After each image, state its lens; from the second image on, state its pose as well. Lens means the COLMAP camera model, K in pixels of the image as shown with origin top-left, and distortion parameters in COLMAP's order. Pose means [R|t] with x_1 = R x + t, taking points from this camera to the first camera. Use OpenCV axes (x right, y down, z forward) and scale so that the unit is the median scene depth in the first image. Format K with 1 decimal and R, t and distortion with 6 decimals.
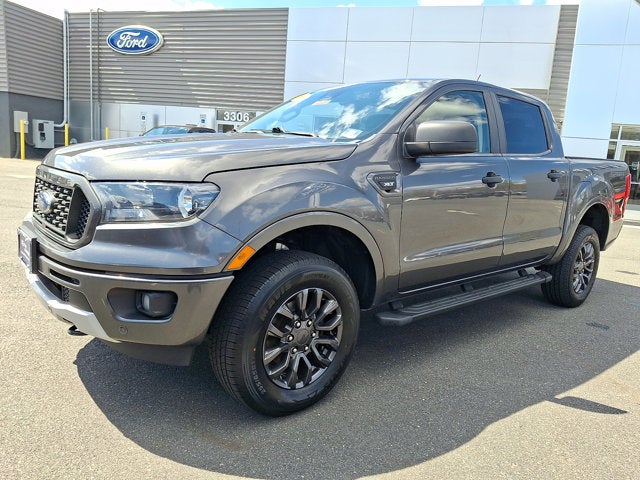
lens RADIAL K [[480.2, 0, 322.5], [0, 480.2, 239.8], [0, 0, 1]] dist [0.049248, -0.052095]
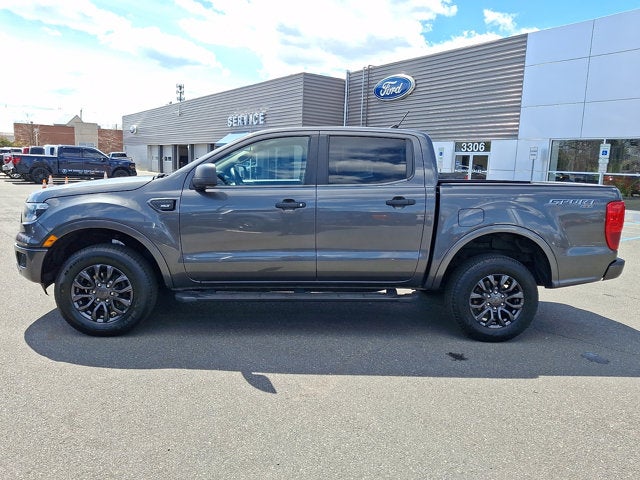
lens RADIAL K [[480.2, 0, 324.0], [0, 480.2, 244.9], [0, 0, 1]] dist [0.049248, -0.052095]
pose [[0.794013, 0.061950, -0.604736, 0.203115], [-0.091996, 0.995582, -0.018800, -0.001199], [0.600899, 0.070560, 0.796204, 0.010322]]
